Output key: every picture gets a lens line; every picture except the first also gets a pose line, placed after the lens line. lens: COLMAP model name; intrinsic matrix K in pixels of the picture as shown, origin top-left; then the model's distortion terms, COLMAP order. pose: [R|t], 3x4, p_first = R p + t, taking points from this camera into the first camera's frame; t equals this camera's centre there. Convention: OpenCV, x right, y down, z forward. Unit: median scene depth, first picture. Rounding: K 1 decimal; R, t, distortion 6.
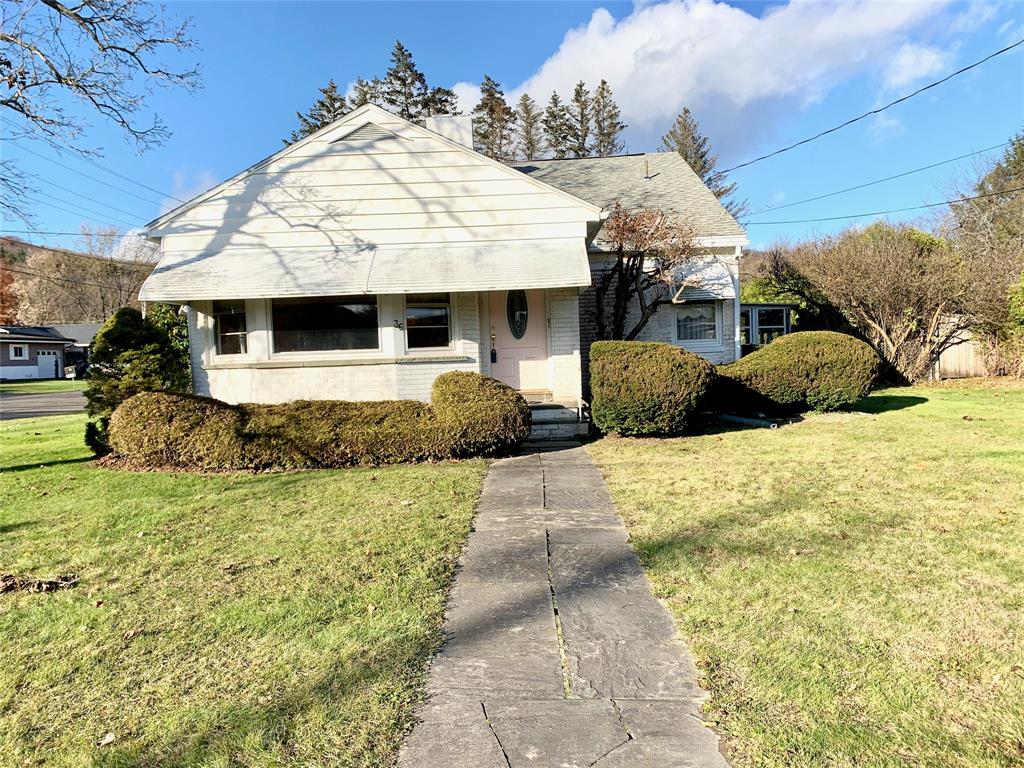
lens RADIAL K [[777.7, 0, 512.0], [0, 777.7, 384.0], [0, 0, 1]] dist [0.244380, -0.205475]
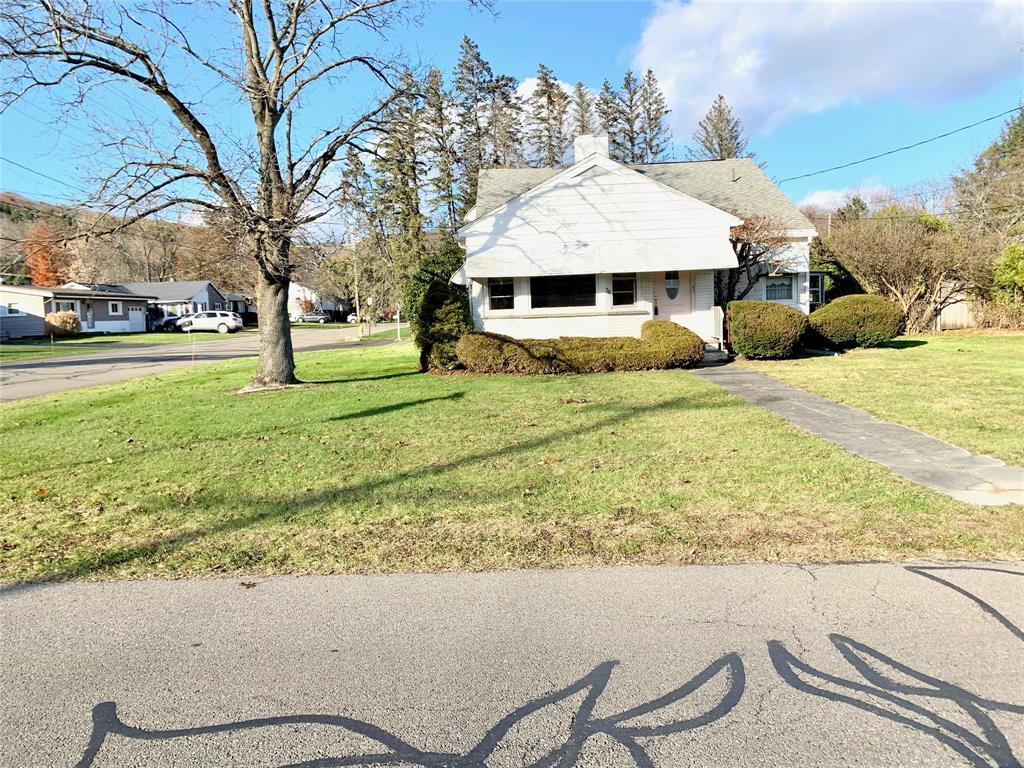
lens RADIAL K [[756.8, 0, 512.0], [0, 756.8, 384.0], [0, 0, 1]] dist [0.112177, -0.001083]
pose [[0.999930, 0.004559, -0.010874, -0.269294], [-0.003946, 0.998435, 0.055781, 0.024134], [0.011112, -0.055734, 0.998384, -0.480282]]
